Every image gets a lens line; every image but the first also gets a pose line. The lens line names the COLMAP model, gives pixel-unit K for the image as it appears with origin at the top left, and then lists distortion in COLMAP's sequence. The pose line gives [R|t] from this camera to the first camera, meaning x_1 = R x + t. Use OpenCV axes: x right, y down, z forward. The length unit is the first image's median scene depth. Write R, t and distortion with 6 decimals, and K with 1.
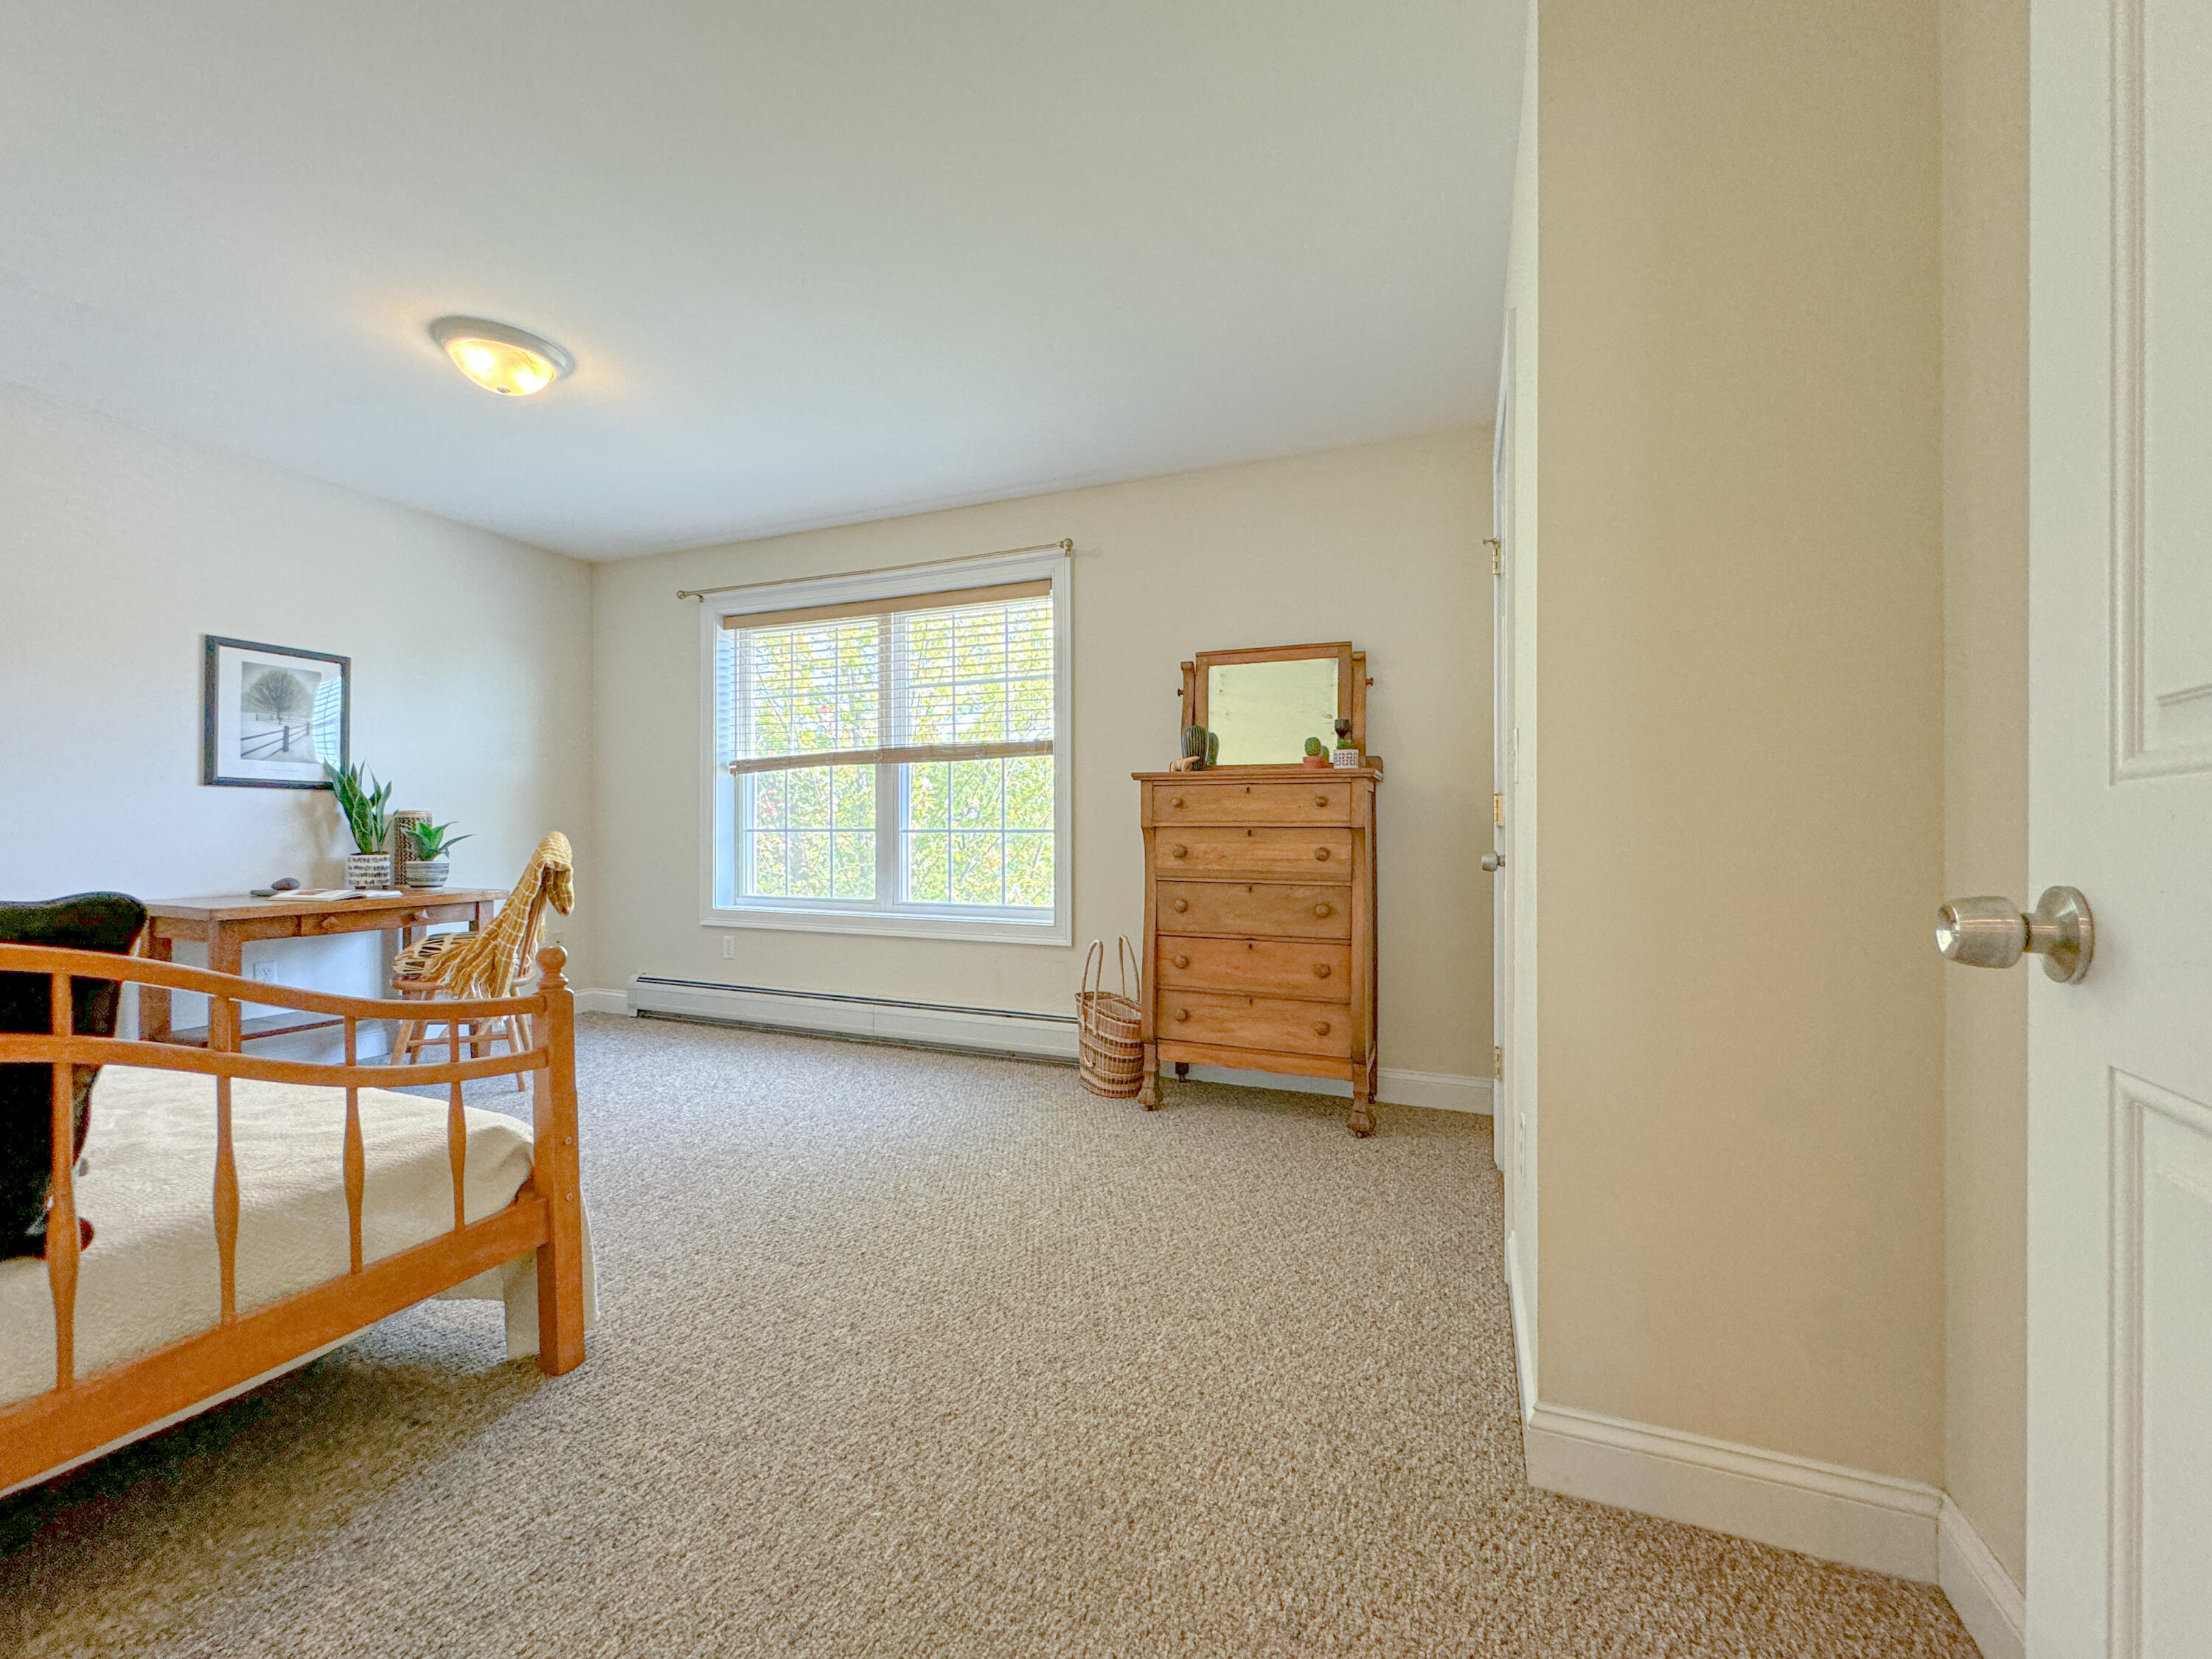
lens RADIAL K [[892.5, 0, 1106.0], [0, 892.5, 829.5], [0, 0, 1]] dist [-0.000601, 0.000012]
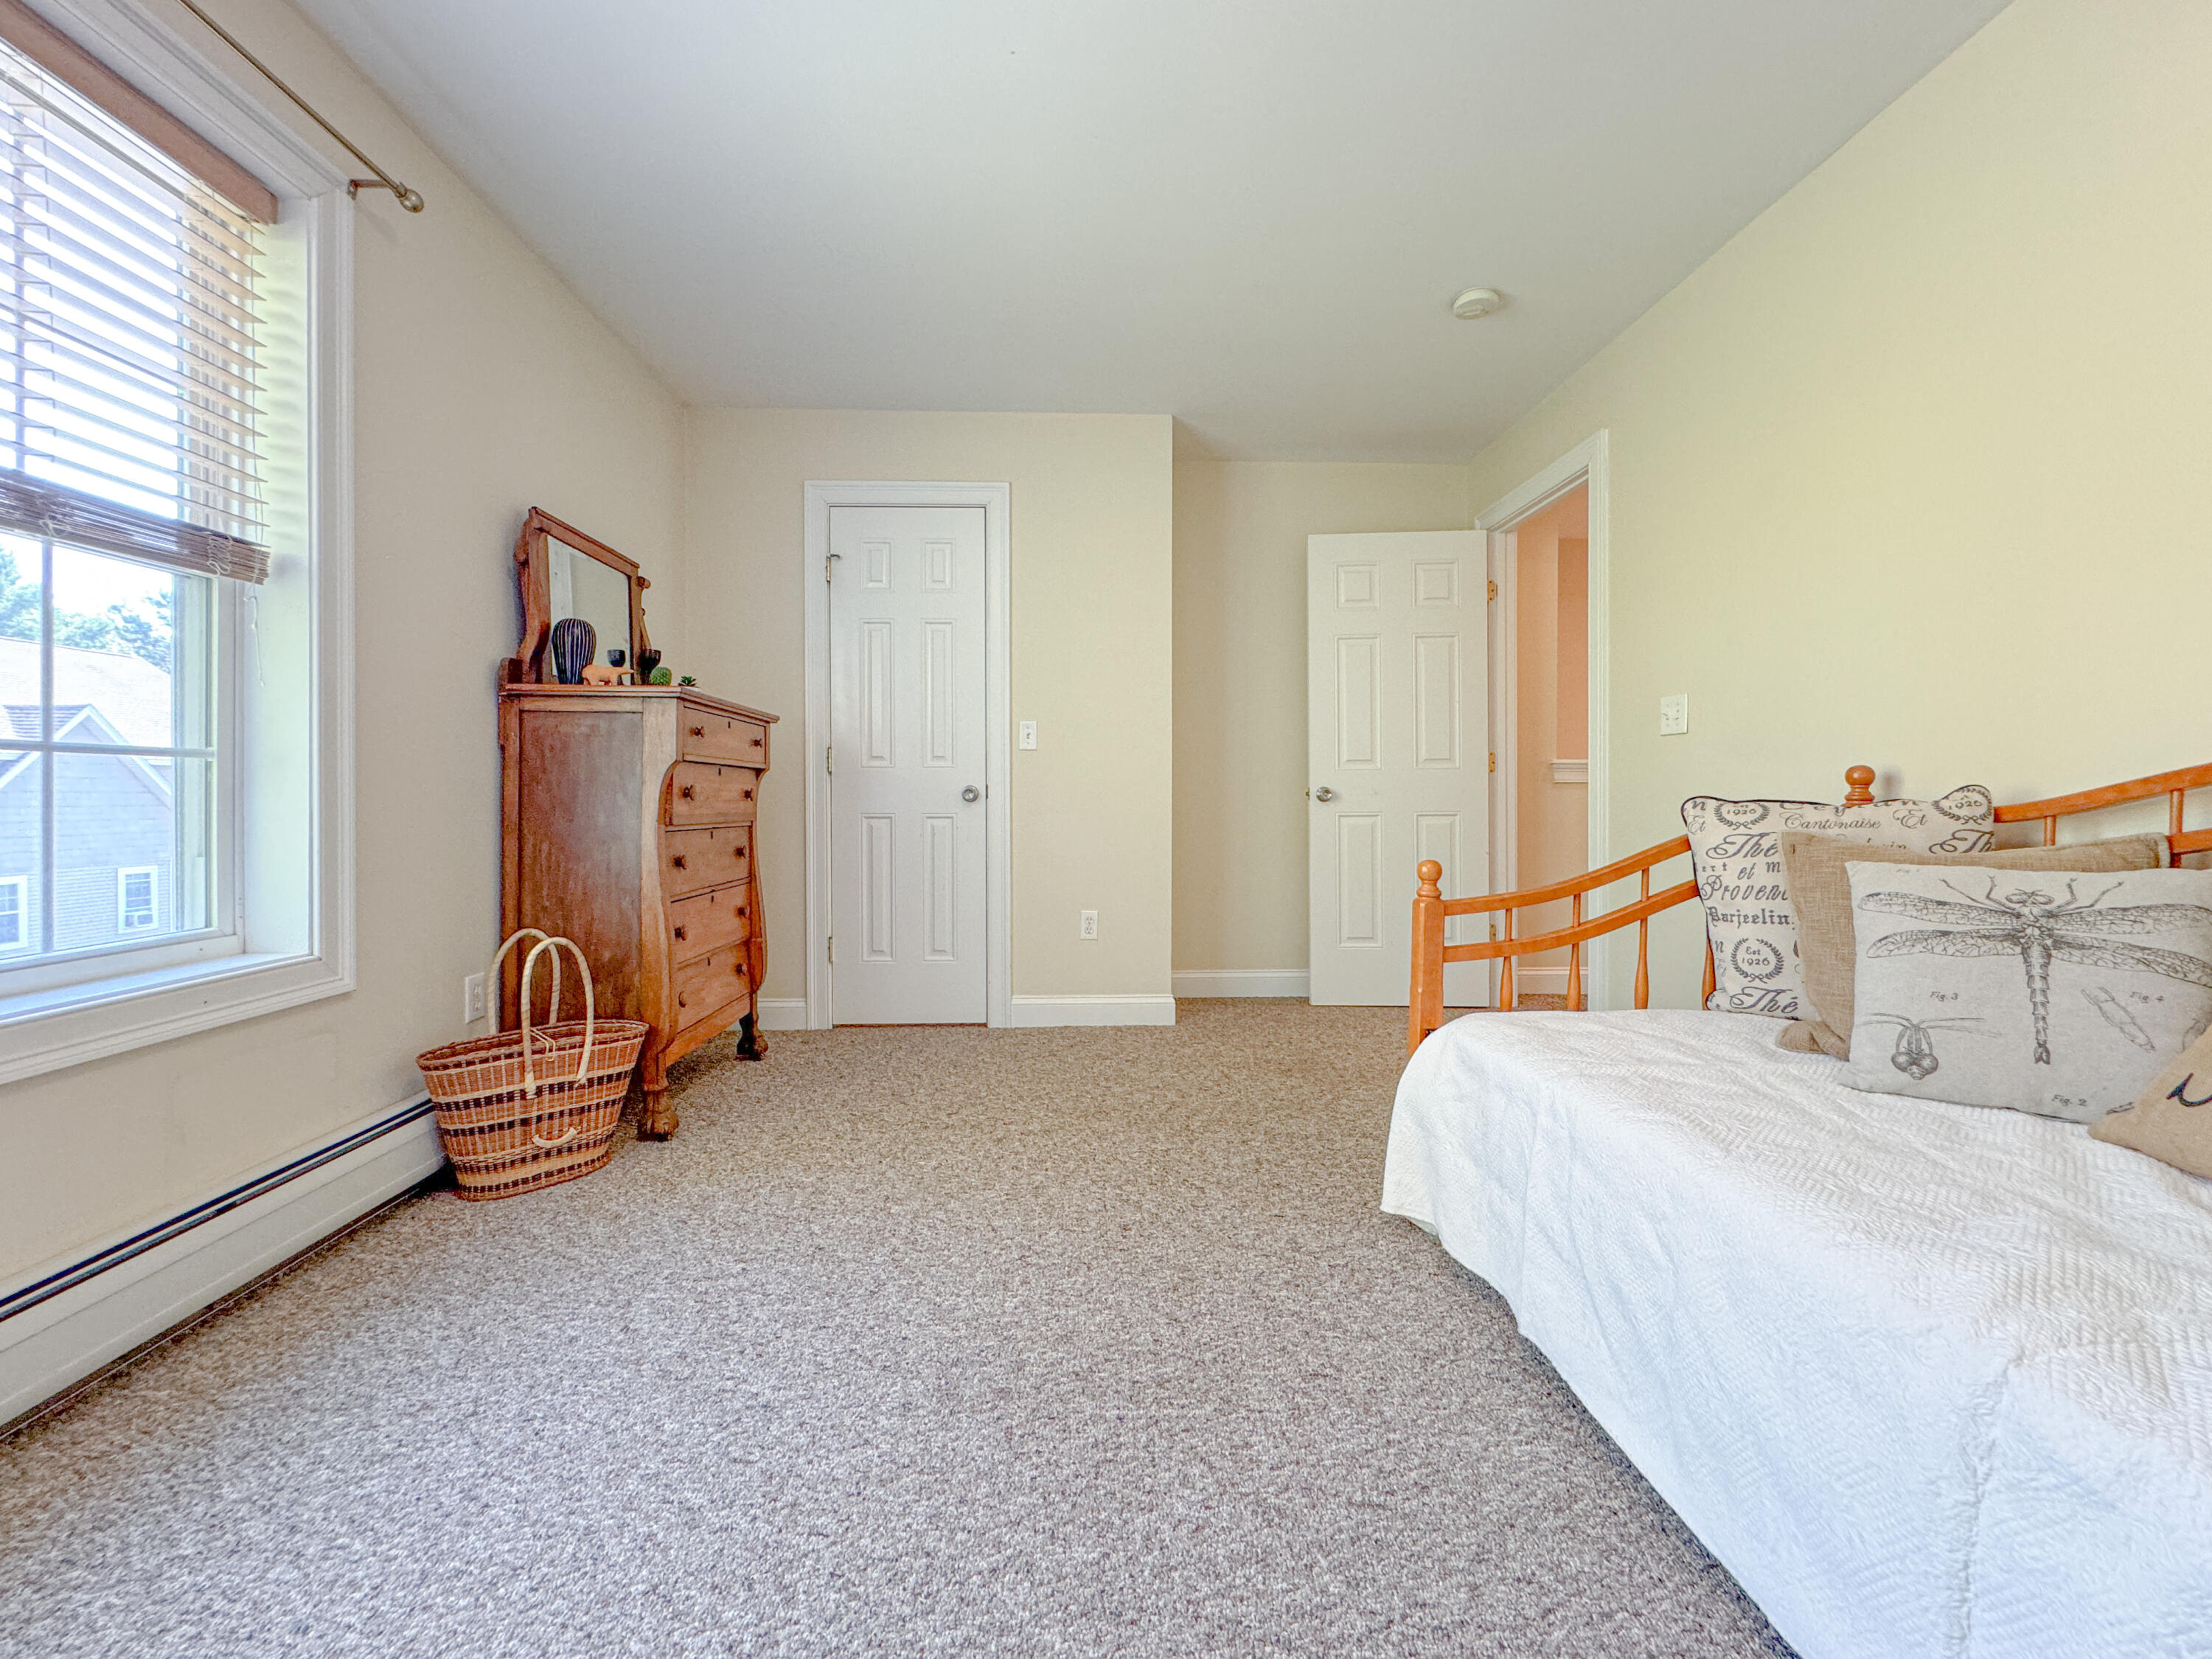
lens RADIAL K [[897.9, 0, 1110.2], [0, 897.9, 807.3], [0, 0, 1]] dist [0.001125, 0.000041]
pose [[-0.413609, -0.015975, 0.910314, -0.725341], [-0.003680, 0.999867, 0.015874, 0.021127], [-0.910447, 0.003216, -0.413613, 0.894610]]
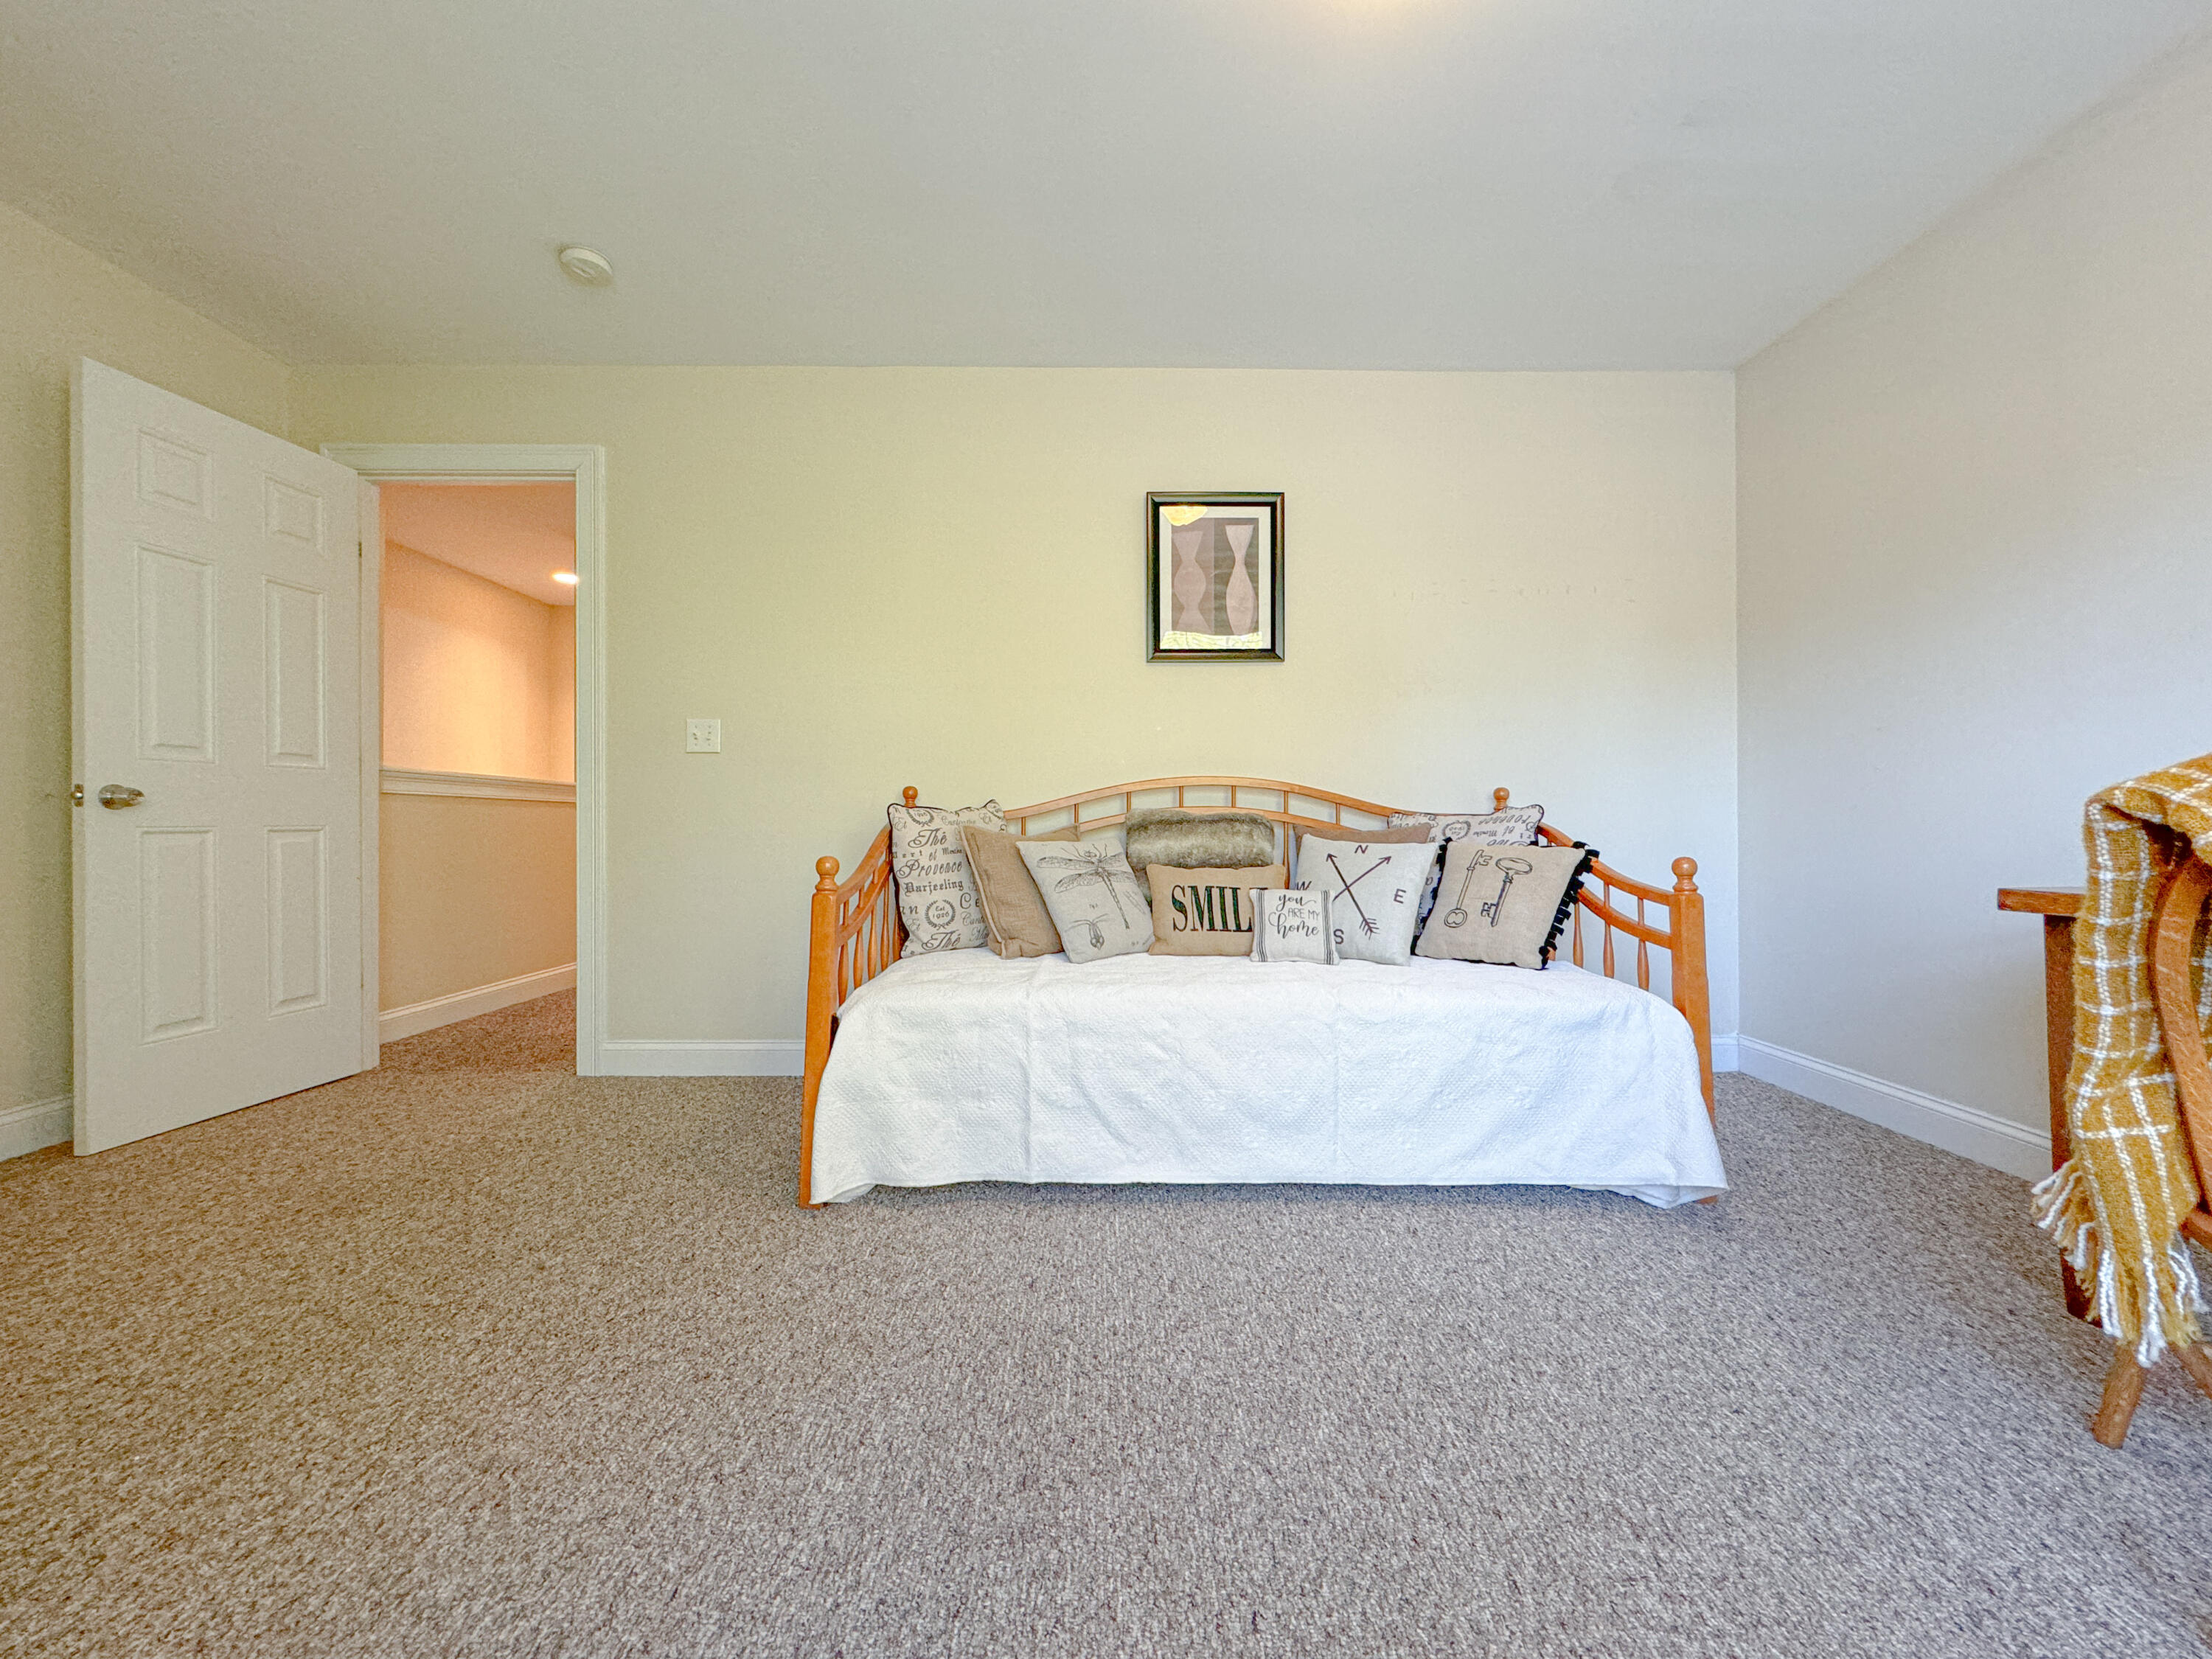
lens RADIAL K [[880.8, 0, 1106.0], [0, 880.8, 829.5], [0, 0, 1]] dist [-0.000440, 0.000053]
pose [[-0.921338, -0.003879, -0.388744, -0.243214], [-0.003915, 0.999992, -0.000699, 0.043828], [0.388744, 0.000878, -0.921345, 1.089587]]
